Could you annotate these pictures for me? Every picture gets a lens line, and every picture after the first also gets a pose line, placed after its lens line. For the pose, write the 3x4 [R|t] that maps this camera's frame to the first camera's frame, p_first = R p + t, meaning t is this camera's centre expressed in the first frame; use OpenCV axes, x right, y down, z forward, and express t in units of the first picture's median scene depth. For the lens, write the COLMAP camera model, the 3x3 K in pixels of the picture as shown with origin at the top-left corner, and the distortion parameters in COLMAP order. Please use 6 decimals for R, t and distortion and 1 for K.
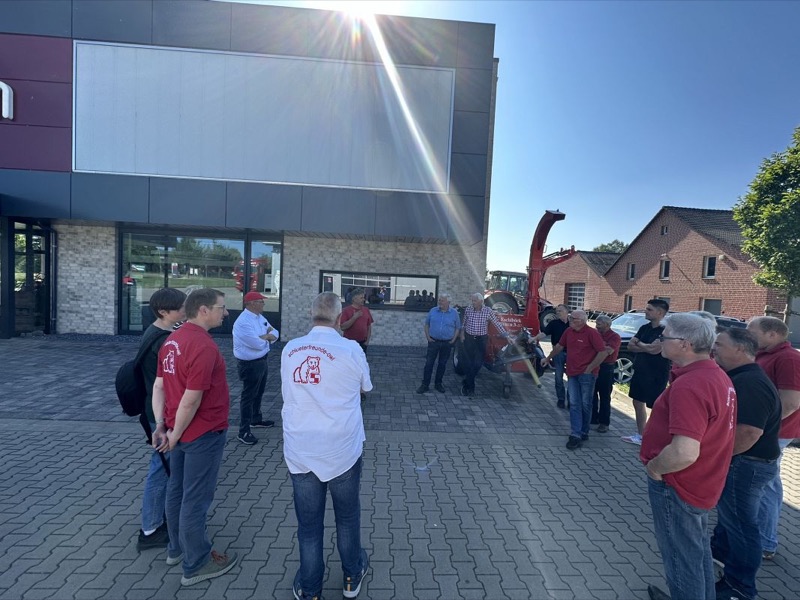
lens RADIAL K [[319.8, 0, 400.0], [0, 319.8, 300.0], [0, 0, 1]] dist [-0.001878, 0.000136]
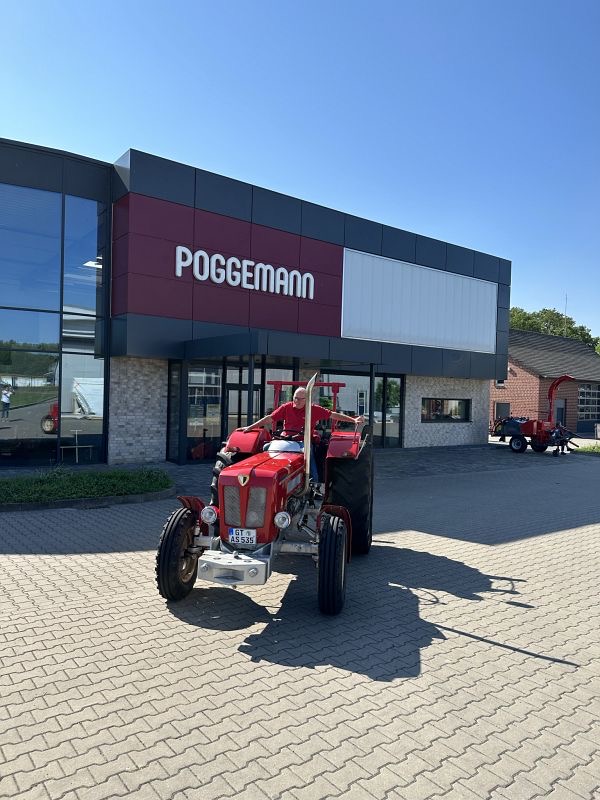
lens RADIAL K [[556.2, 0, 300.0], [0, 556.2, 400.0], [0, 0, 1]] dist [0.025012, -0.007473]
pose [[0.813799, -0.032061, 0.580262, -2.211553], [0.037109, 0.999306, 0.003171, -0.113628], [-0.579961, 0.018952, 0.814424, -0.770972]]
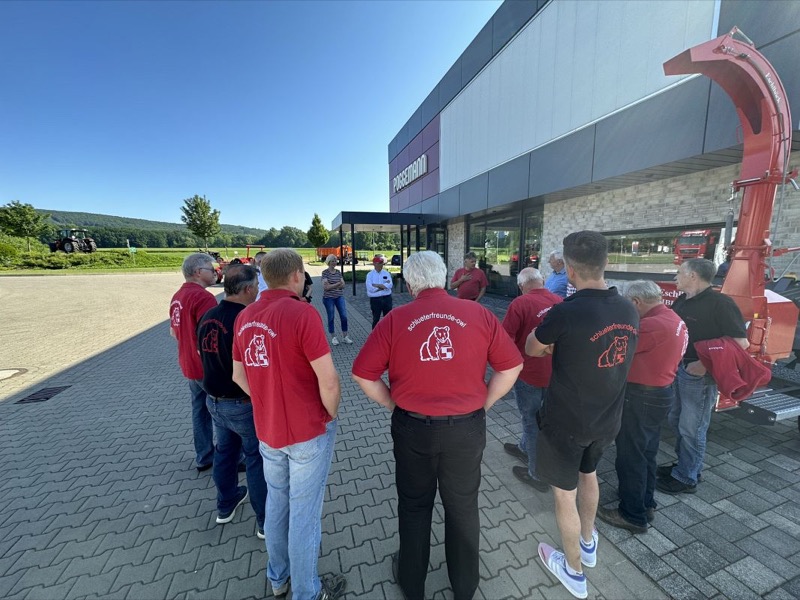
lens RADIAL K [[319.8, 0, 400.0], [0, 319.8, 300.0], [0, 0, 1]] dist [-0.001878, 0.000136]
pose [[0.268949, 0.081512, -0.959699, 0.499143], [-0.022828, 0.996672, 0.078255, 0.030751], [0.962884, 0.000861, 0.269915, 0.294117]]
